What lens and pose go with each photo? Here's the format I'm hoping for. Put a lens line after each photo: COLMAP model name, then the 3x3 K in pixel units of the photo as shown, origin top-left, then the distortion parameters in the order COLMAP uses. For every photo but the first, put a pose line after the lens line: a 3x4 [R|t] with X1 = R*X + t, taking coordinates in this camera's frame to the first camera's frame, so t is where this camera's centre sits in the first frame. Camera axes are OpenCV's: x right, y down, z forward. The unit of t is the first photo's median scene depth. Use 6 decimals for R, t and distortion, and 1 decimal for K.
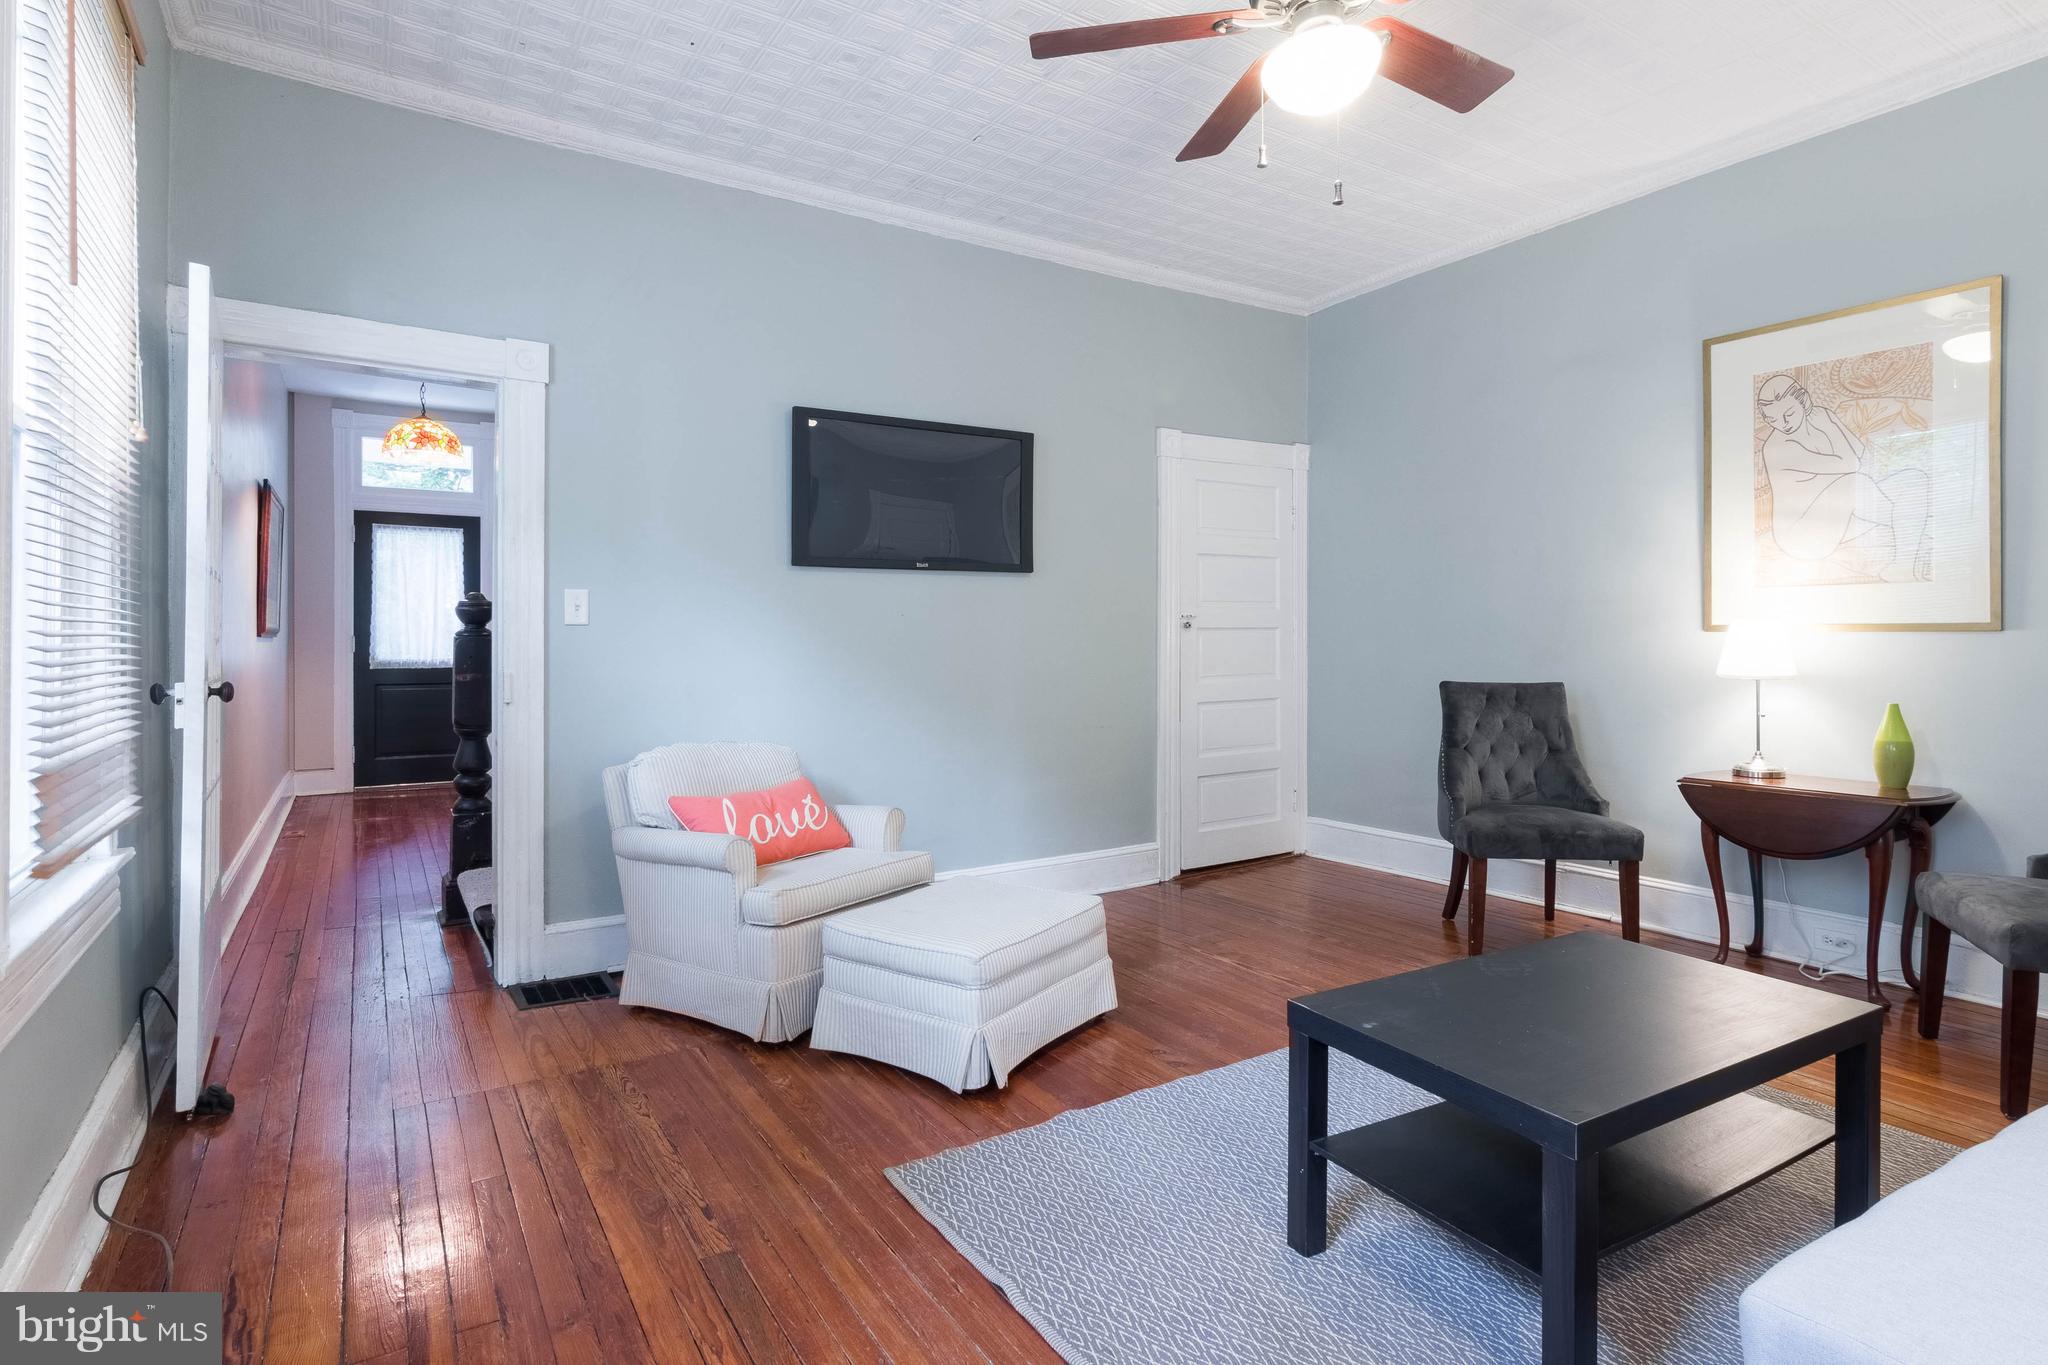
lens RADIAL K [[1000.0, 0, 1026.8], [0, 1000.0, 630.0], [0, 0, 1]] dist [-0.000348, 0.000317]
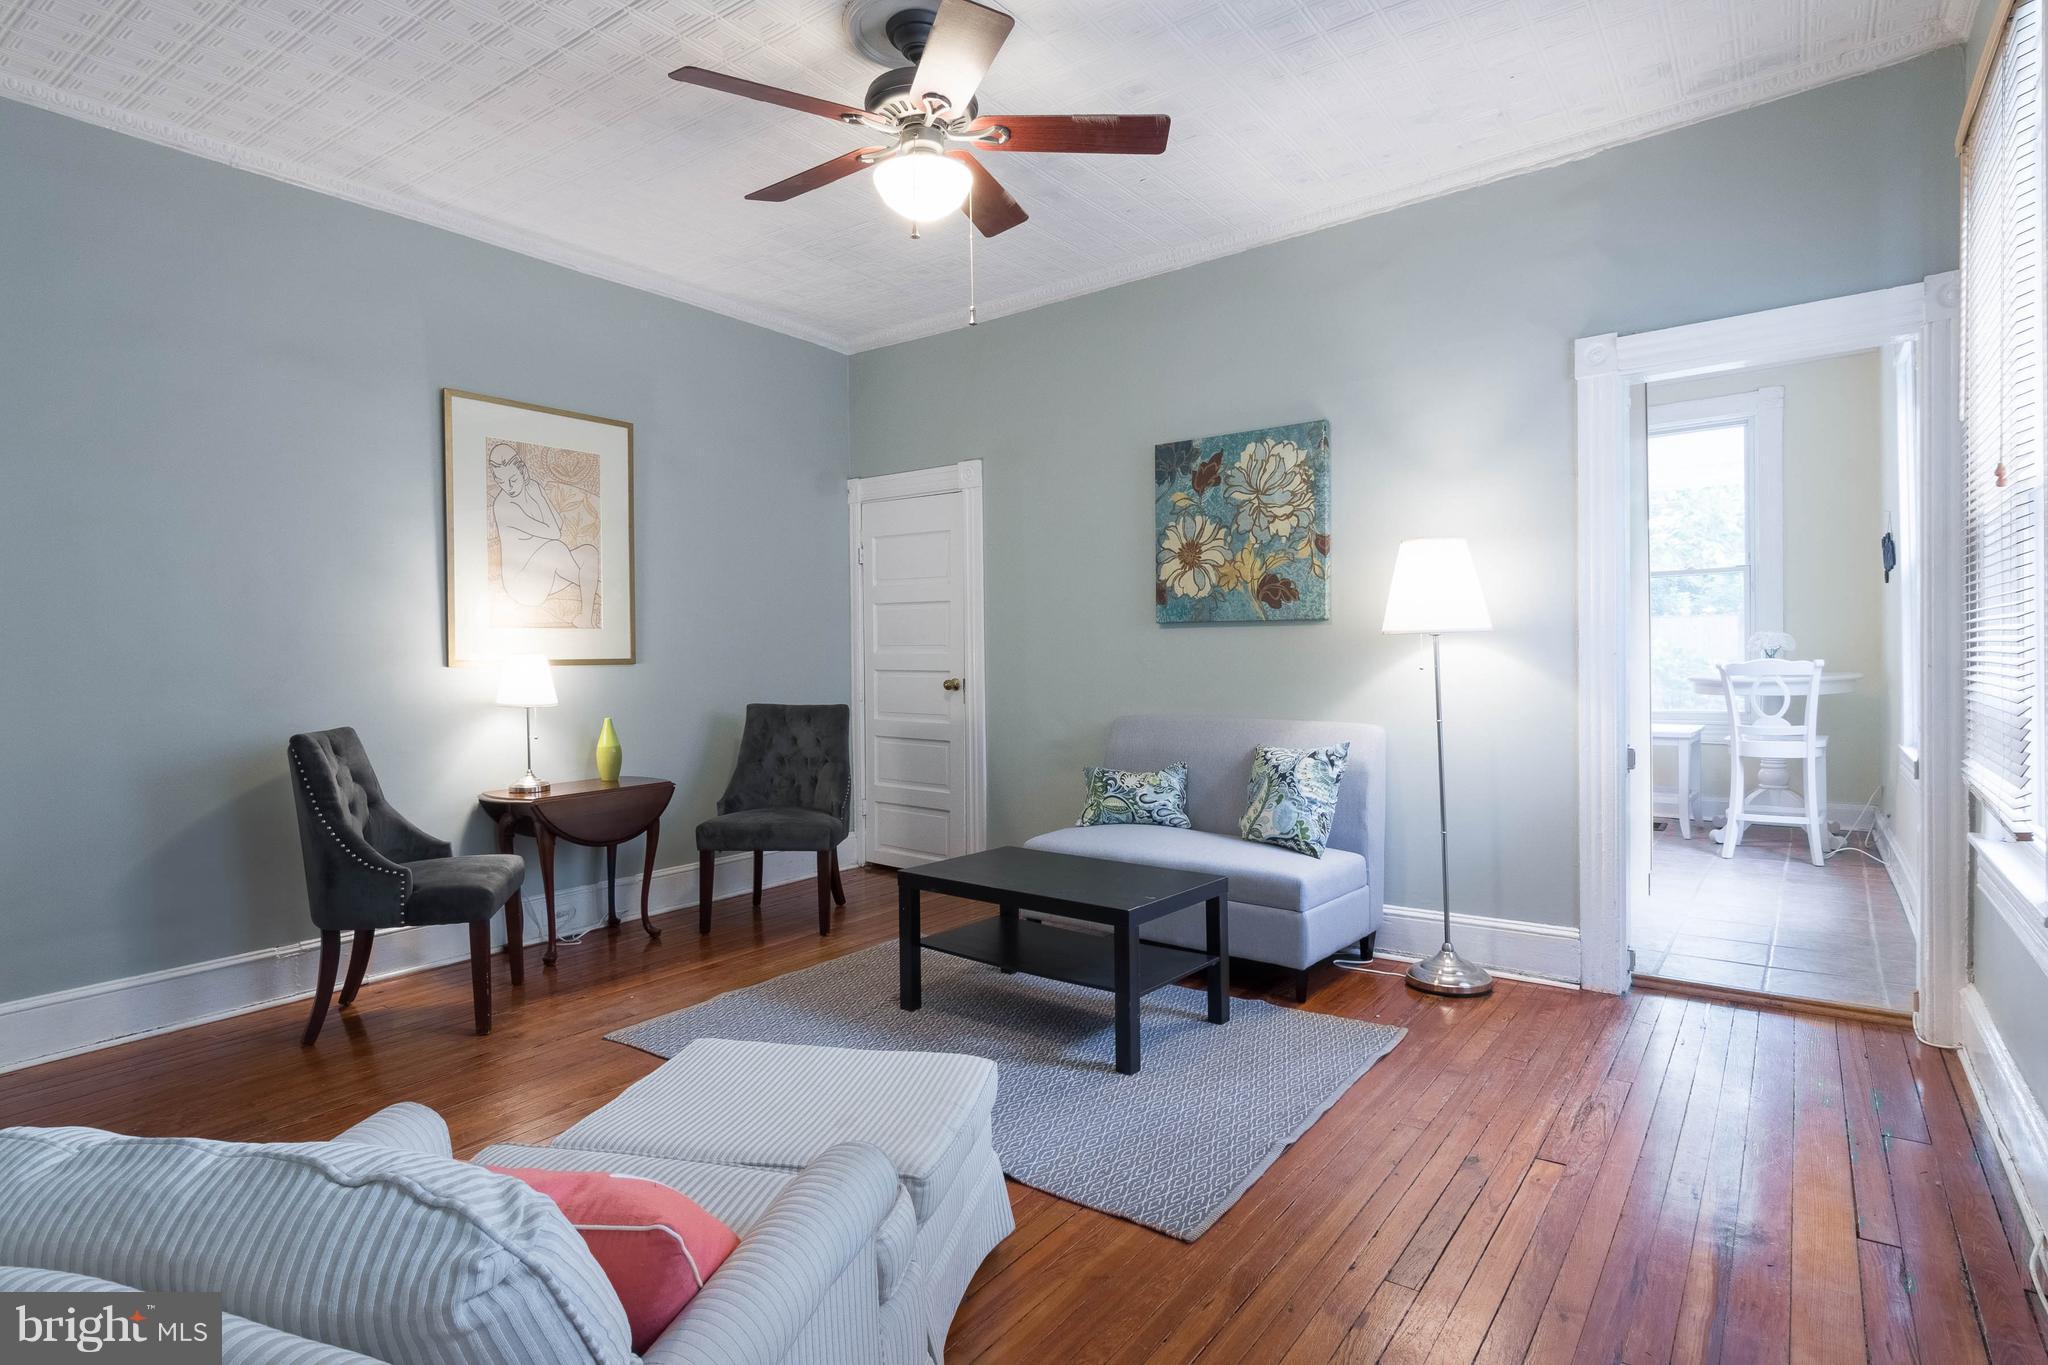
lens RADIAL K [[1026.2, 0, 1023.6], [0, 1026.2, 663.6], [0, 0, 1]] dist [0.003162, 0.002009]
pose [[-0.319981, 0.007507, 0.947394, -0.585001], [0.020543, 0.999788, -0.000984, 0.012009], [-0.947201, 0.019147, -0.320068, 0.857095]]
